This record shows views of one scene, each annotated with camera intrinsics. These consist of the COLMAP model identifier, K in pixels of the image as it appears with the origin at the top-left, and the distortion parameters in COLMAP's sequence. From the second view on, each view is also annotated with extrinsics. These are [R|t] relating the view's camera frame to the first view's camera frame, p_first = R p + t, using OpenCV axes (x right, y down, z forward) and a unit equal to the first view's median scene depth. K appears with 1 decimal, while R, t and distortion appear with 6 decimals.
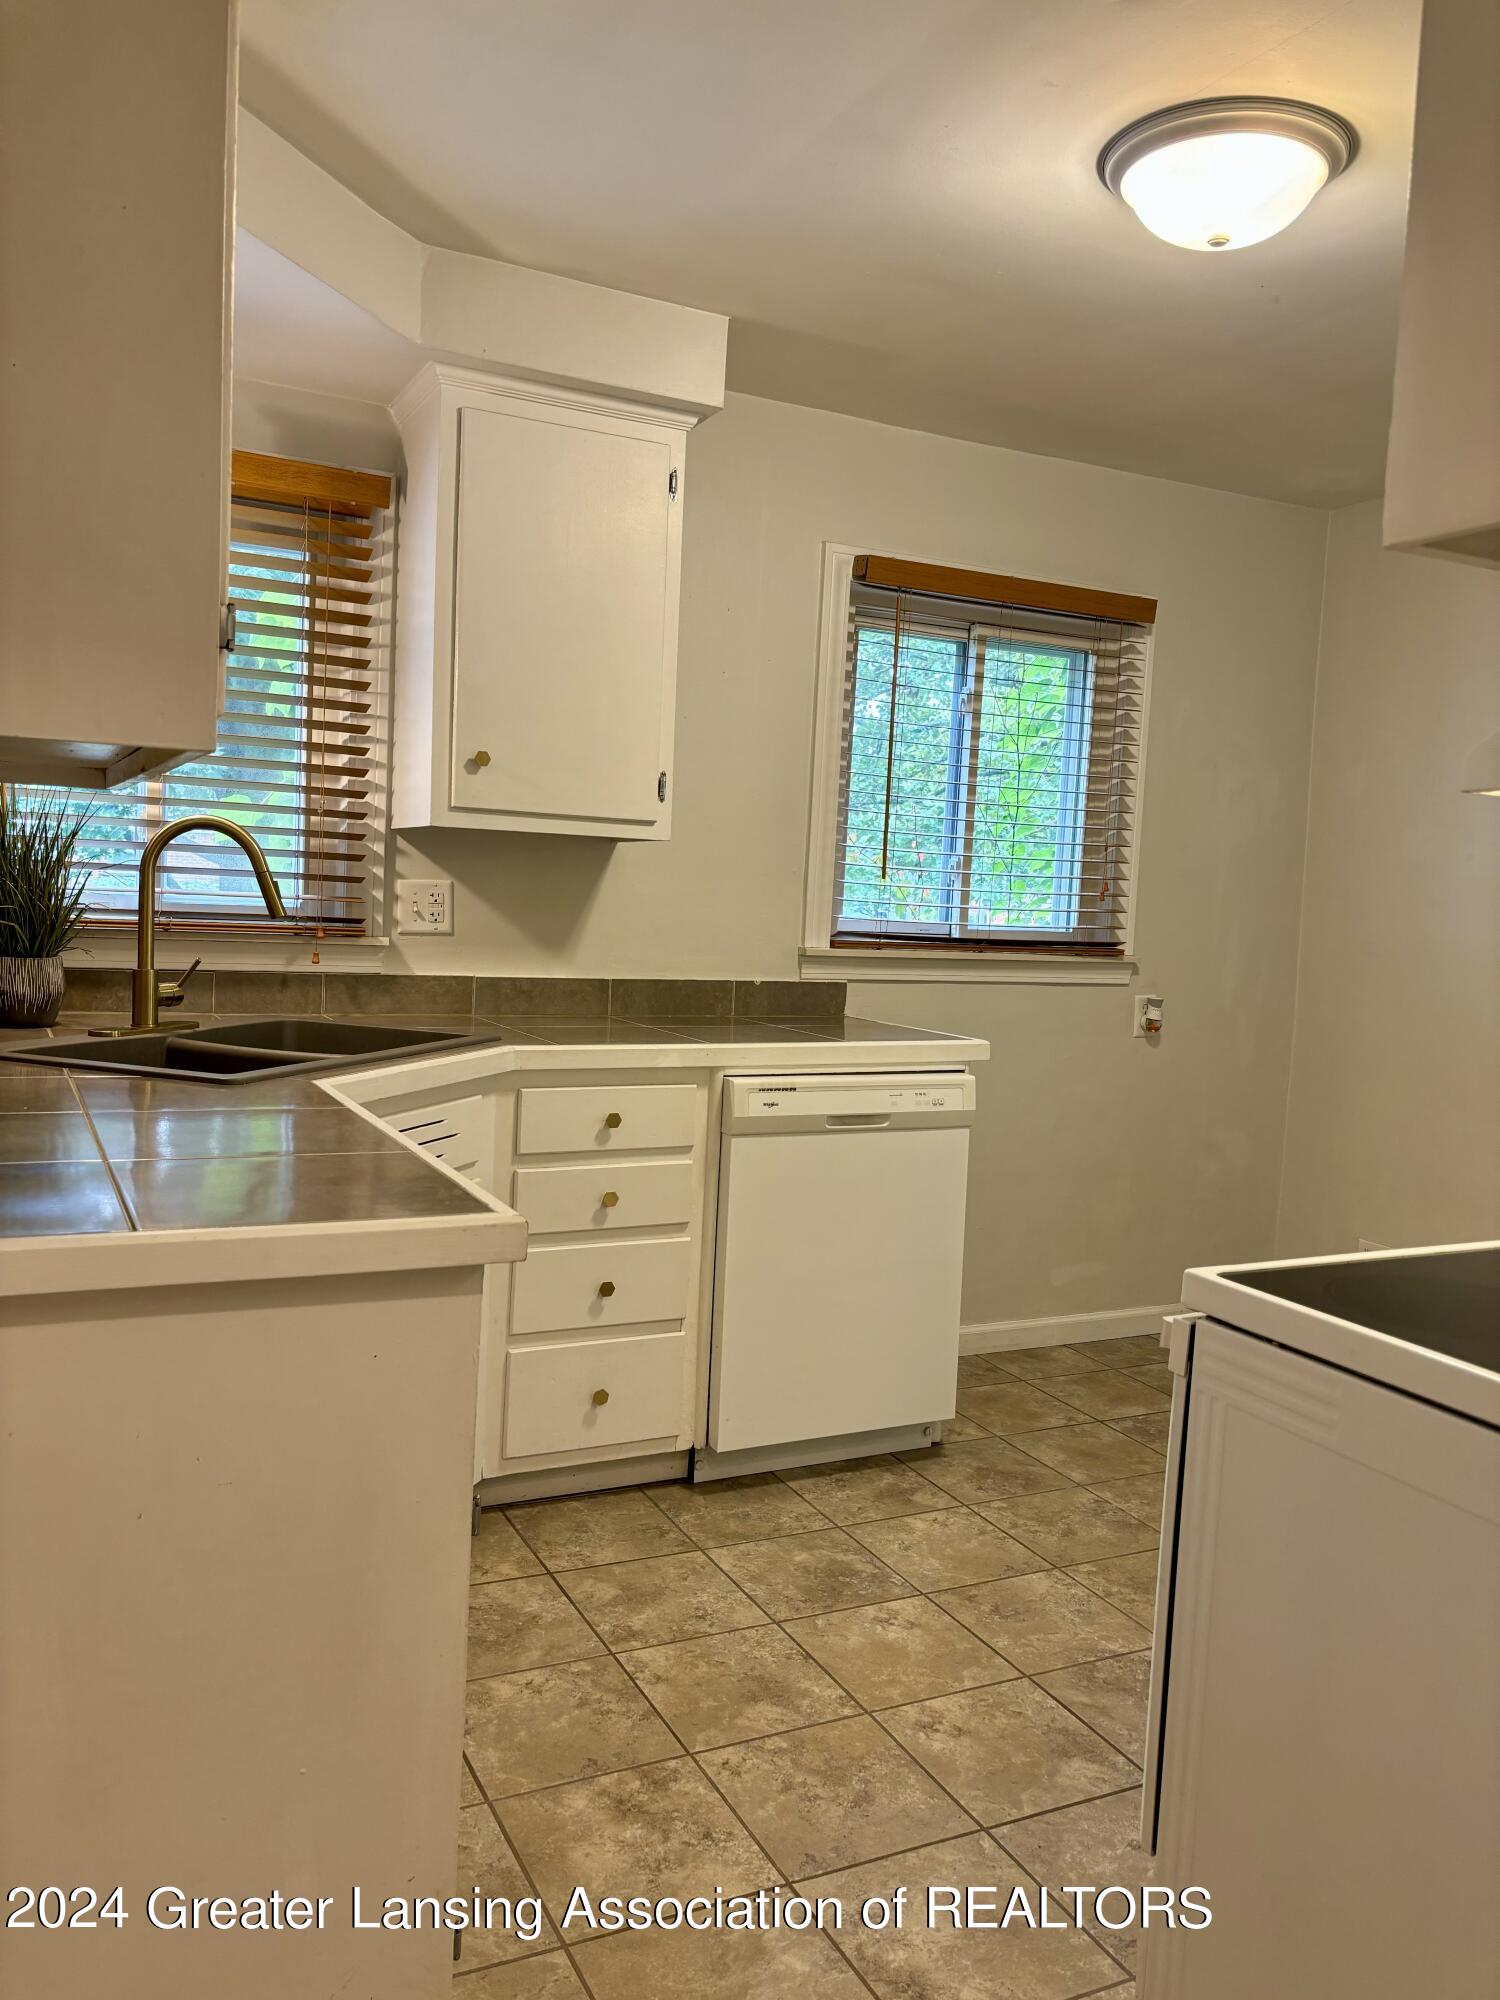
lens RADIAL K [[1515.9, 0, 748.5], [0, 1515.9, 1000.6], [0, 0, 1]] dist [0.003122, -0.001302]
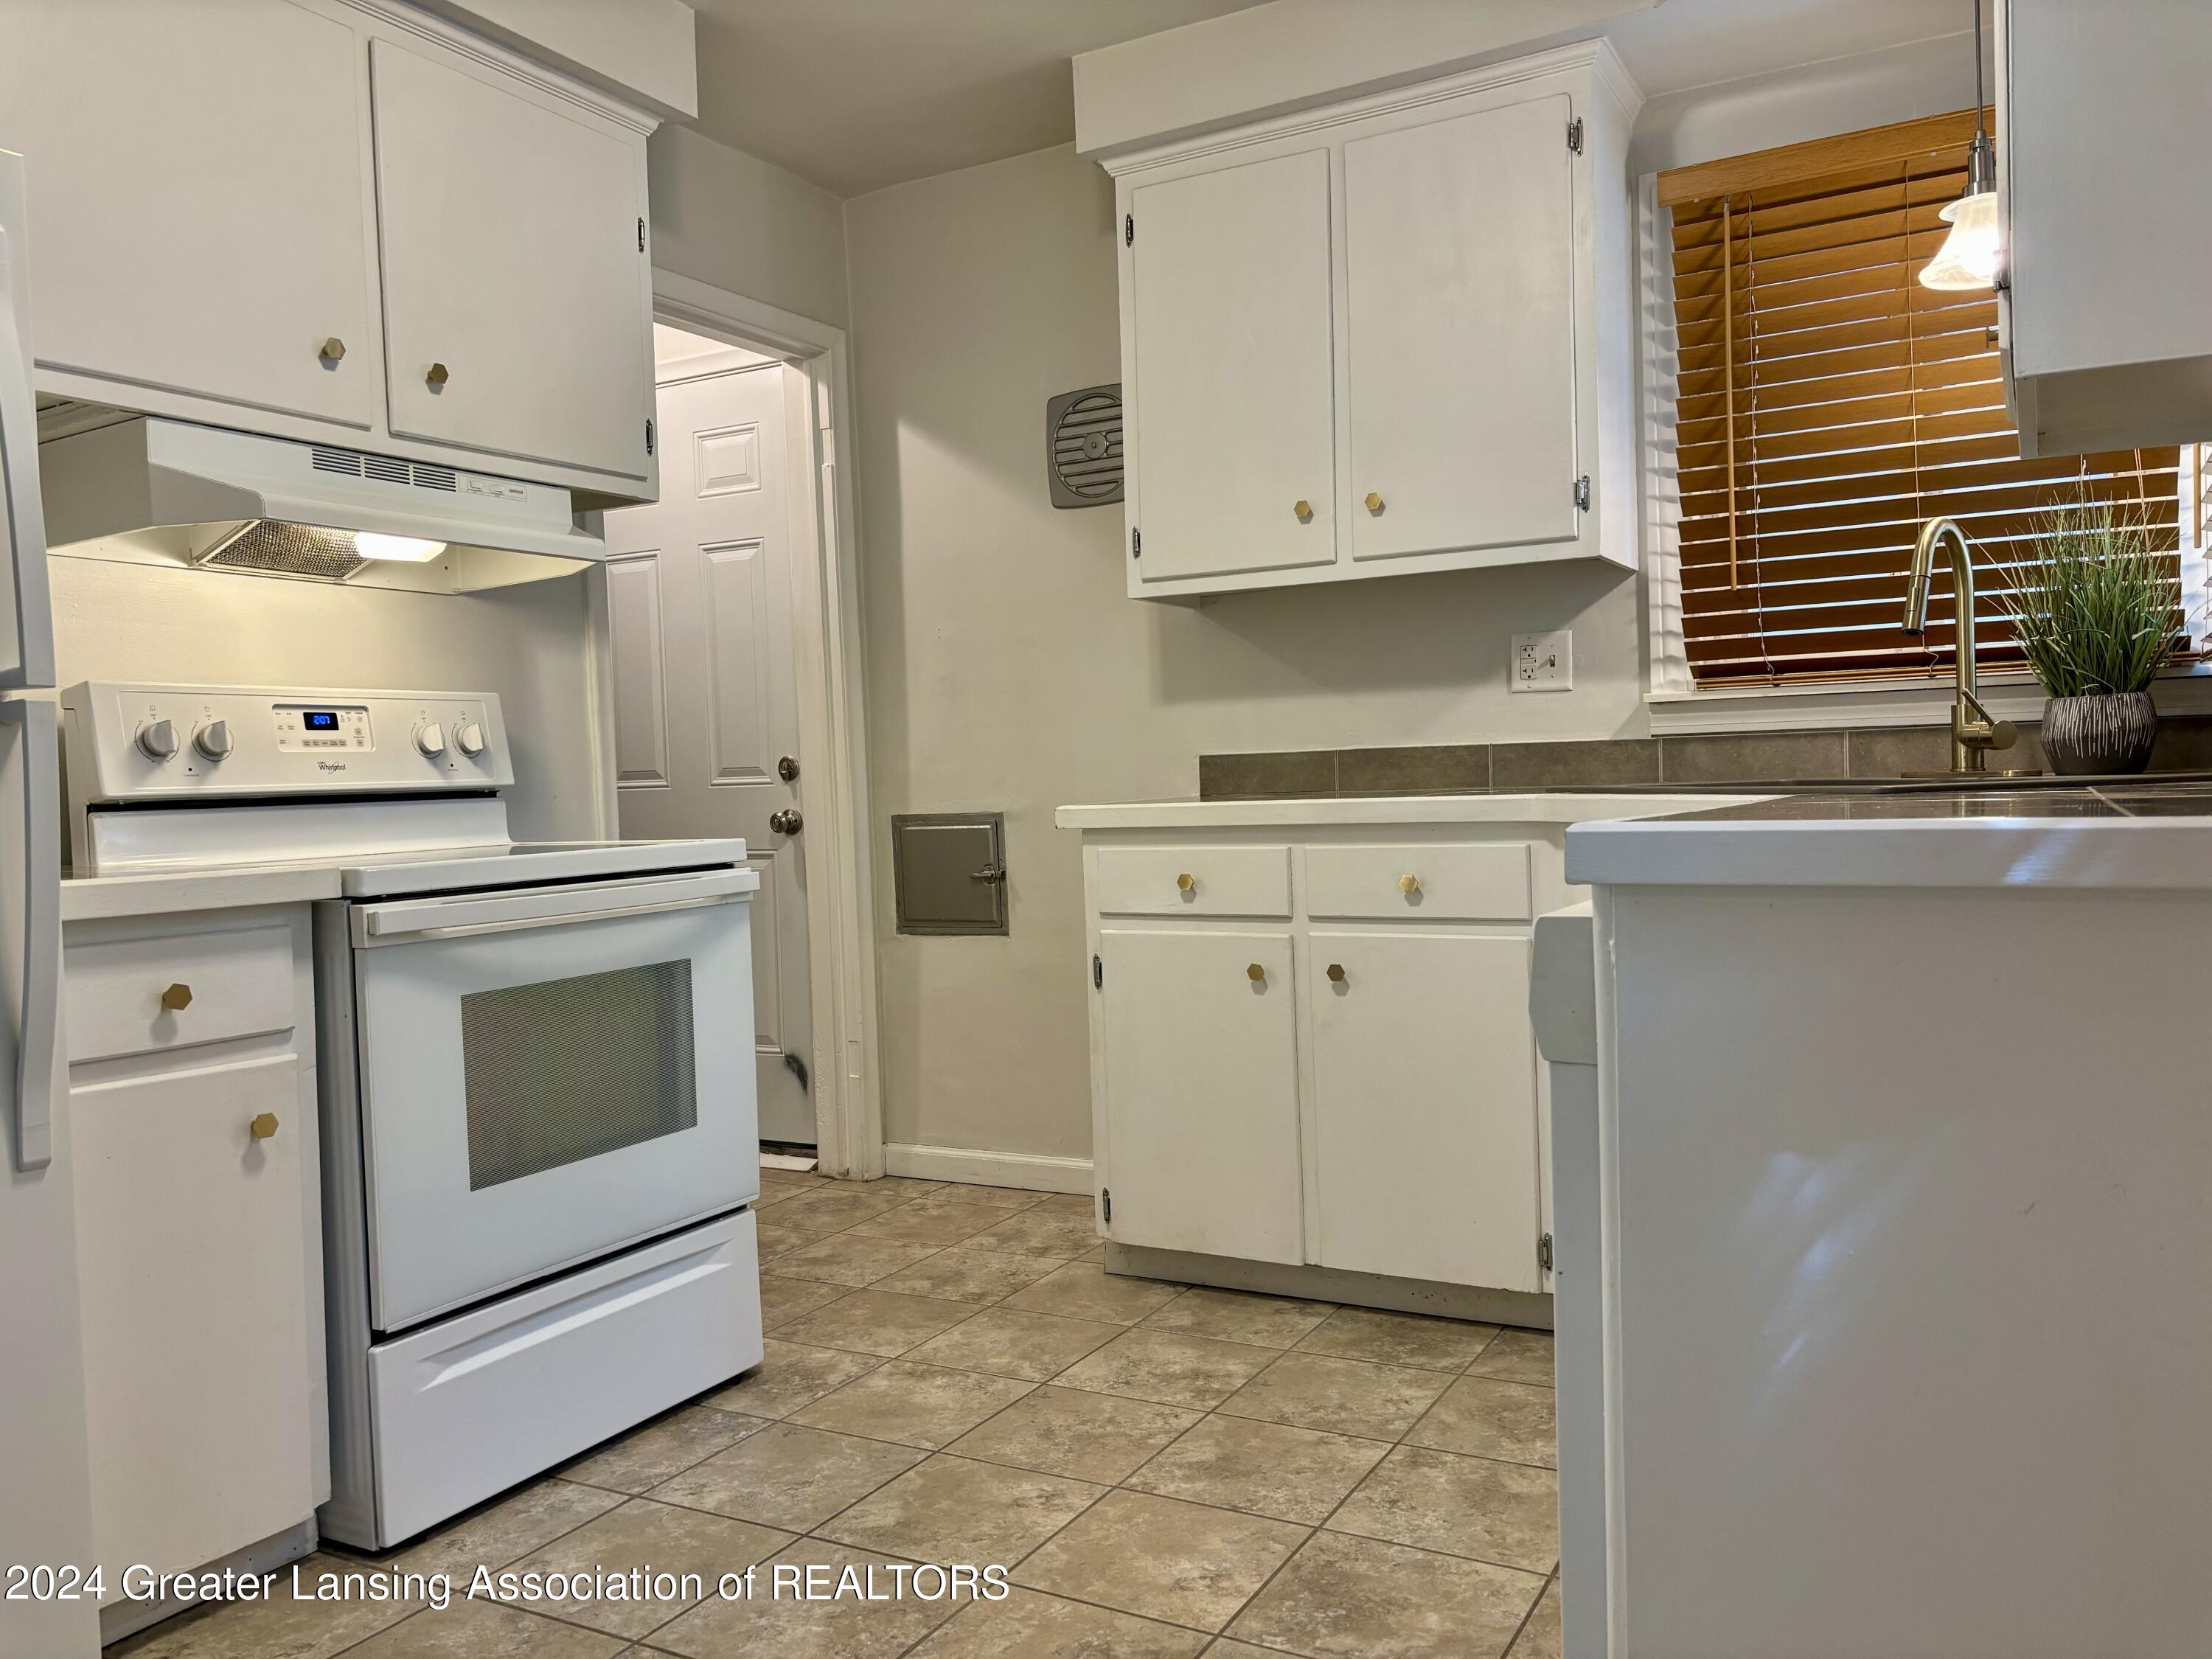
lens RADIAL K [[1676.6, 0, 1107.4], [0, 1676.6, 824.5], [0, 0, 1]] dist [0.003122, -0.001302]
pose [[-0.830666, -0.005370, -0.556745, 0.655737], [-0.051164, 0.996459, 0.066726, 0.007719], [0.554415, 0.083912, -0.827999, 1.827732]]
